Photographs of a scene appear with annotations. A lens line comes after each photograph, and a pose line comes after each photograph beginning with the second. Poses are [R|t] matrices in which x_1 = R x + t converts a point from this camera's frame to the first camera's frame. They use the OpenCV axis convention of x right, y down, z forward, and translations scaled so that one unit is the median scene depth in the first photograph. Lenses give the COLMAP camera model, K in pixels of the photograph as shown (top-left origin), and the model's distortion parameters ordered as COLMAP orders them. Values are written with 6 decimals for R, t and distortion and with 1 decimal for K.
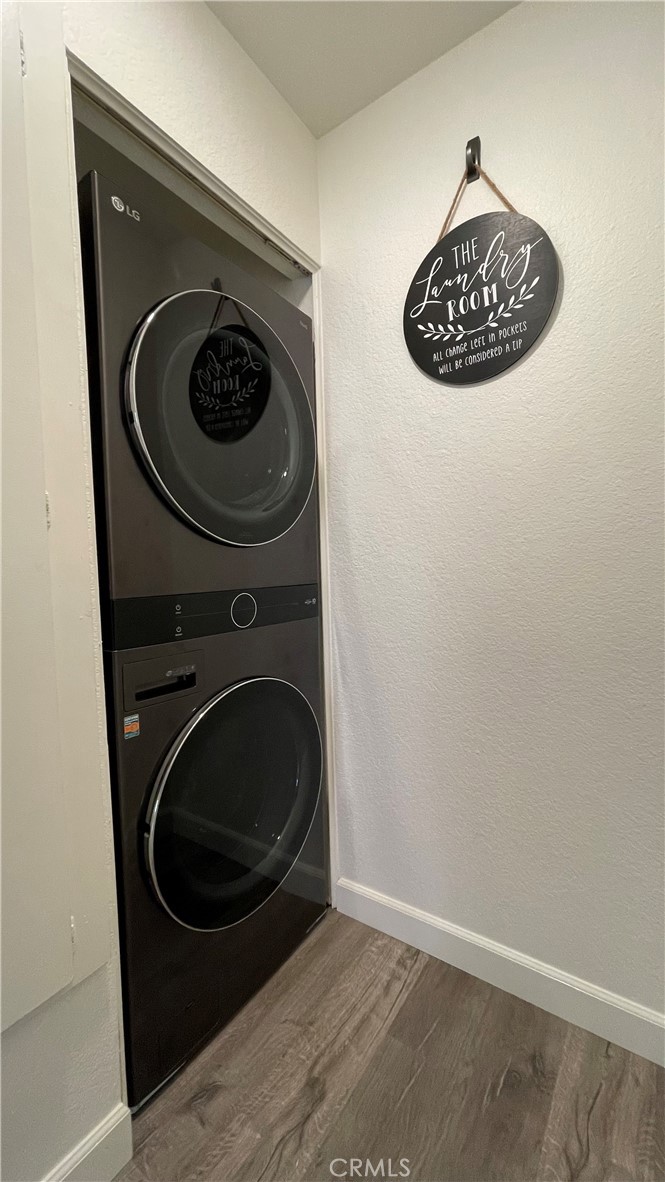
lens RADIAL K [[471.1, 0, 335.0], [0, 471.1, 585.9], [0, 0, 1]] dist [-0.006724, 0.000042]
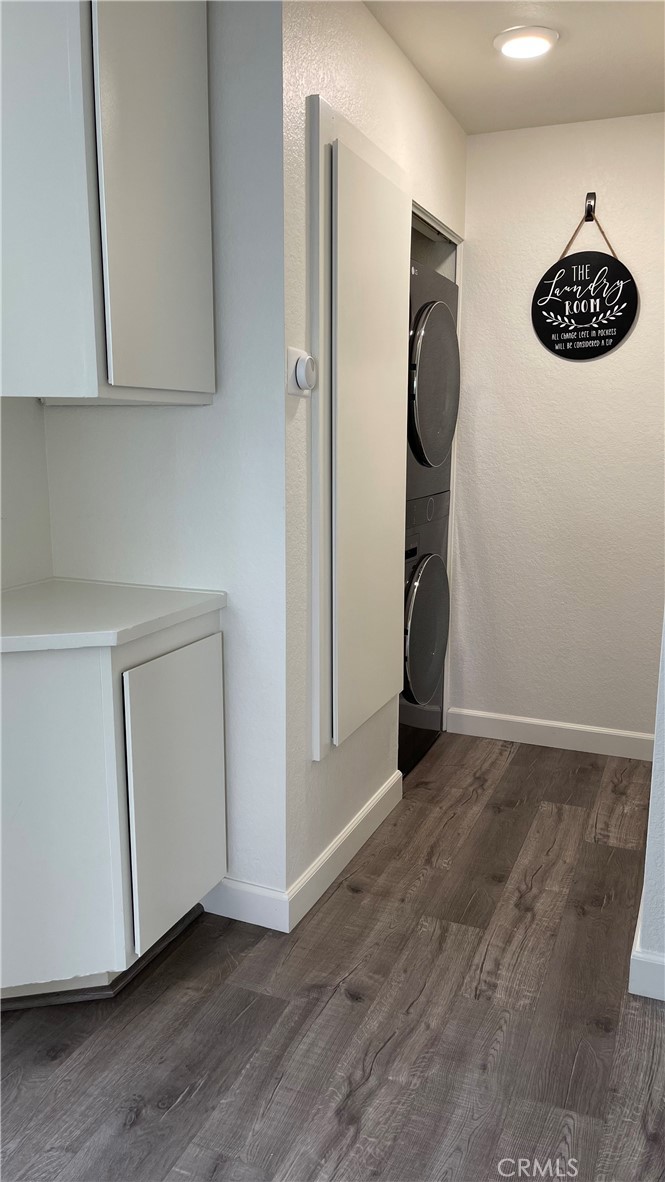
lens RADIAL K [[899.6, 0, 331.3], [0, 899.6, 596.6], [0, 0, 1]] dist [0.060727, -0.086181]
pose [[0.976401, -0.007968, 0.215818, -1.113346], [-0.024411, 0.988843, 0.146950, -0.088080], [-0.214581, -0.148751, 0.965313, -1.749549]]
